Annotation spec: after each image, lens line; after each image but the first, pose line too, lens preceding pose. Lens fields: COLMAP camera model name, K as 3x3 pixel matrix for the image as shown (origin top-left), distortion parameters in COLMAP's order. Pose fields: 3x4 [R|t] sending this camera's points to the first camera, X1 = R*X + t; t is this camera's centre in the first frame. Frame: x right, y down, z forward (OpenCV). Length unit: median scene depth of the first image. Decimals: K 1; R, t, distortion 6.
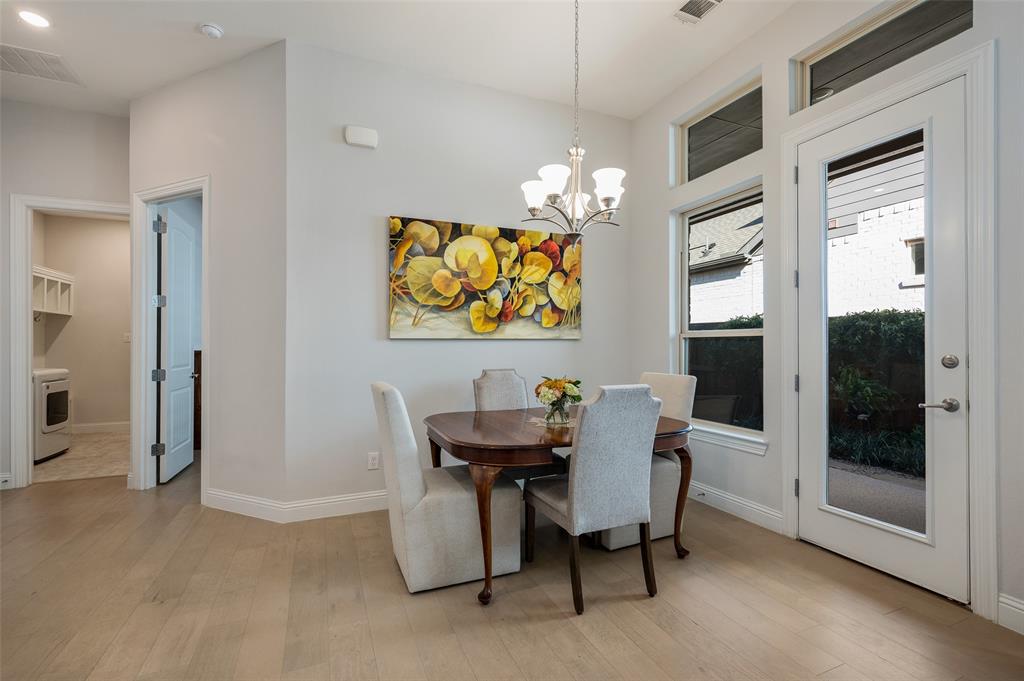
lens RADIAL K [[465.9, 0, 520.5], [0, 465.9, 340.3], [0, 0, 1]] dist [0.003464, 0.000642]
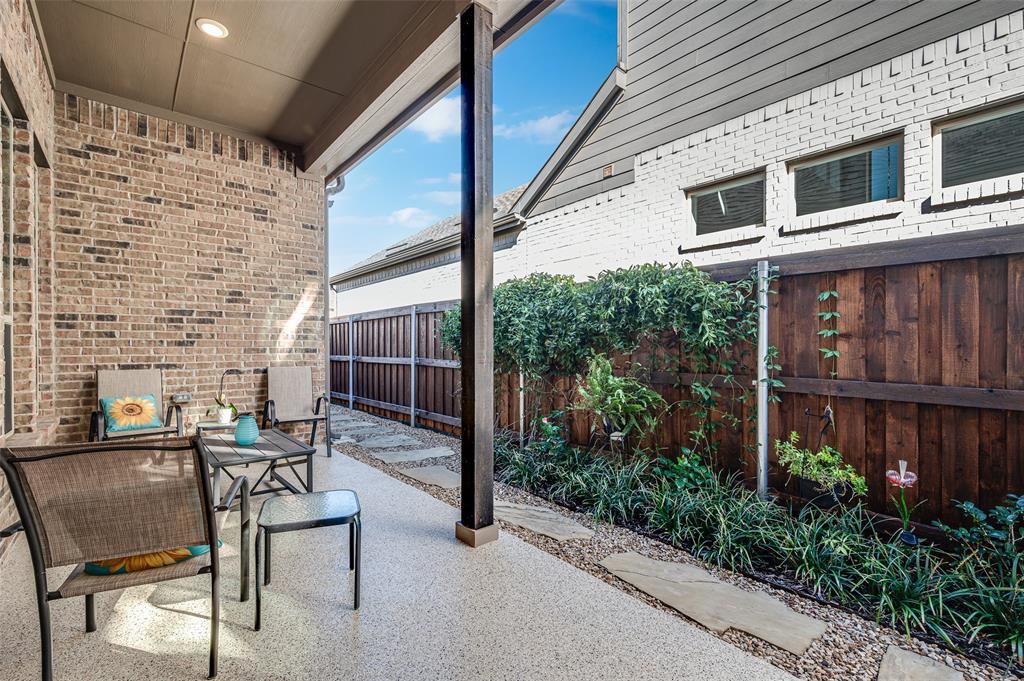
lens RADIAL K [[448.6, 0, 510.5], [0, 448.6, 339.6], [0, 0, 1]] dist [0.000875, 0.000035]
pose [[0.962492, 0.000692, 0.271310, 0.670468], [-0.001487, 0.999995, 0.002724, 0.051497], [-0.271307, -0.003025, 0.962488, 0.712131]]
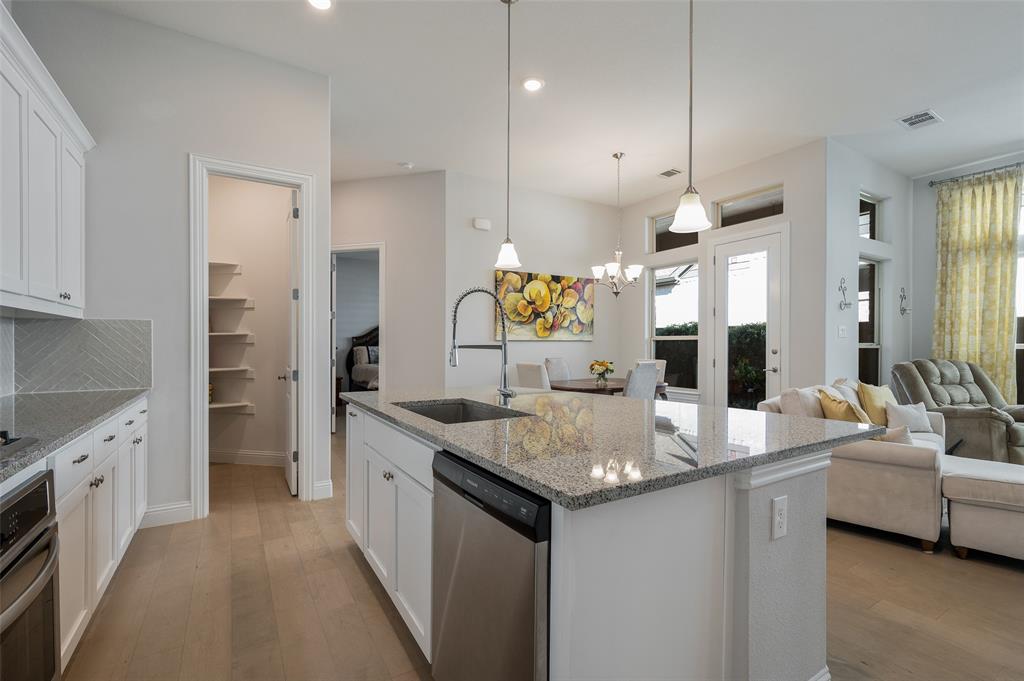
lens RADIAL K [[465.9, 0, 517.0], [0, 465.9, 343.6], [0, 0, 1]] dist [0.003464, 0.000642]
pose [[0.989250, 0.002079, 0.146222, -0.419903], [-0.003376, 0.999957, 0.008623, -0.005765], [-0.146197, -0.009024, 0.989214, -0.669312]]
